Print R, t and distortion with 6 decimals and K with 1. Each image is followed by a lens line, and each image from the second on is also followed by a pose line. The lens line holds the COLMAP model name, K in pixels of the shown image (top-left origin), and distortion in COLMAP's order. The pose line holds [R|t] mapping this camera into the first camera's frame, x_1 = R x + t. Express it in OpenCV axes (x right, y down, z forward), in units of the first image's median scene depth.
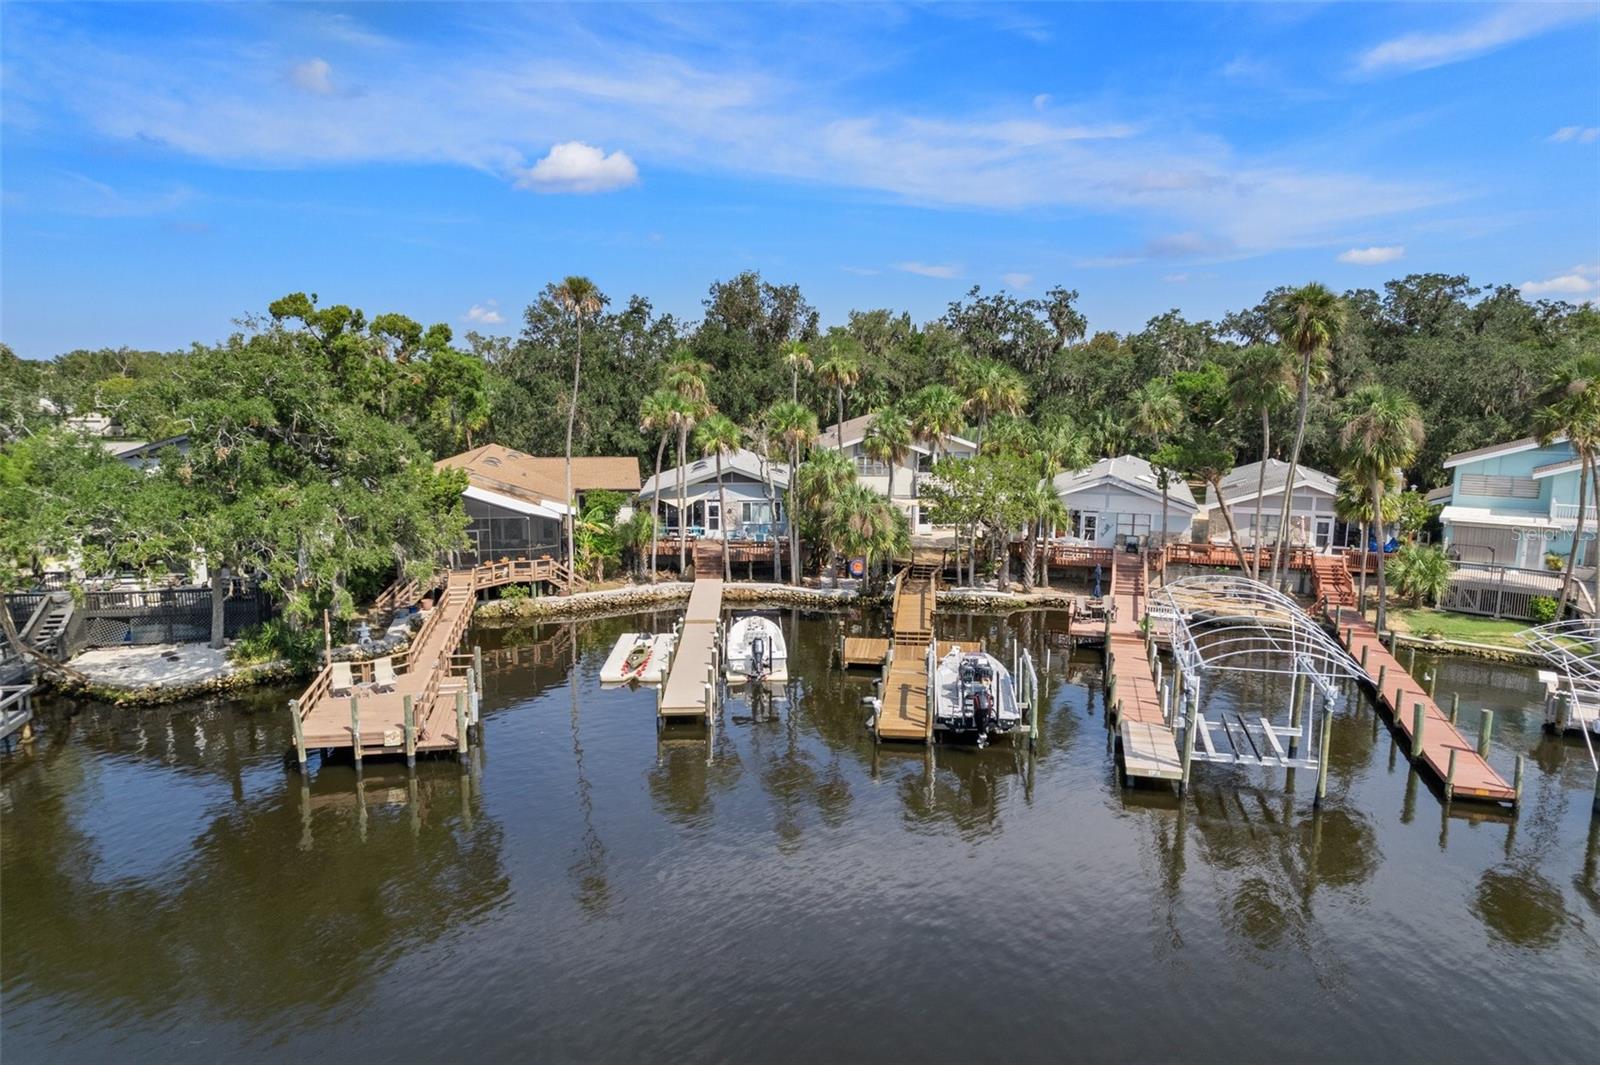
lens RADIAL K [[1013.9, 0, 800.0], [0, 1013.9, 532.5], [0, 0, 1]] dist [-0.004382, 0.003151]
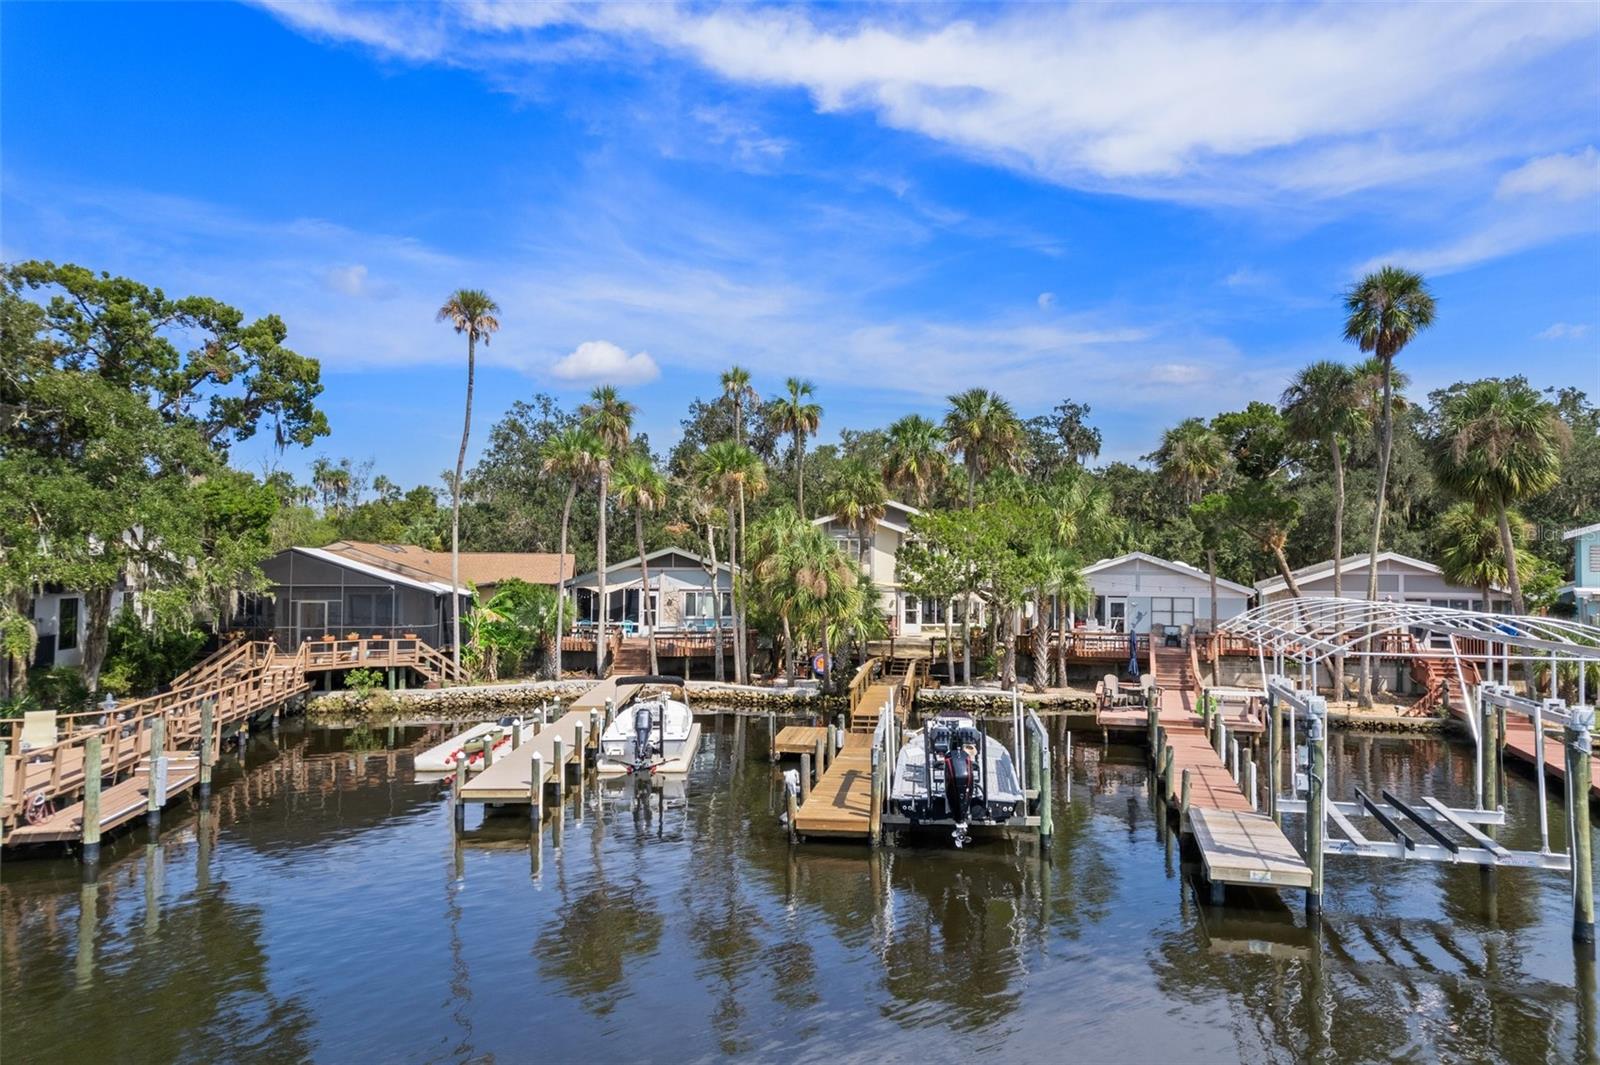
lens RADIAL K [[1017.9, 0, 800.0], [0, 1017.9, 532.5], [0, 0, 1]] dist [-0.029558, 0.040894]
pose [[0.999844, 0.000949, -0.017632, 0.057247], [-0.004176, 0.982935, -0.183908, 0.084781], [0.017157, 0.183953, 0.982785, 0.224617]]
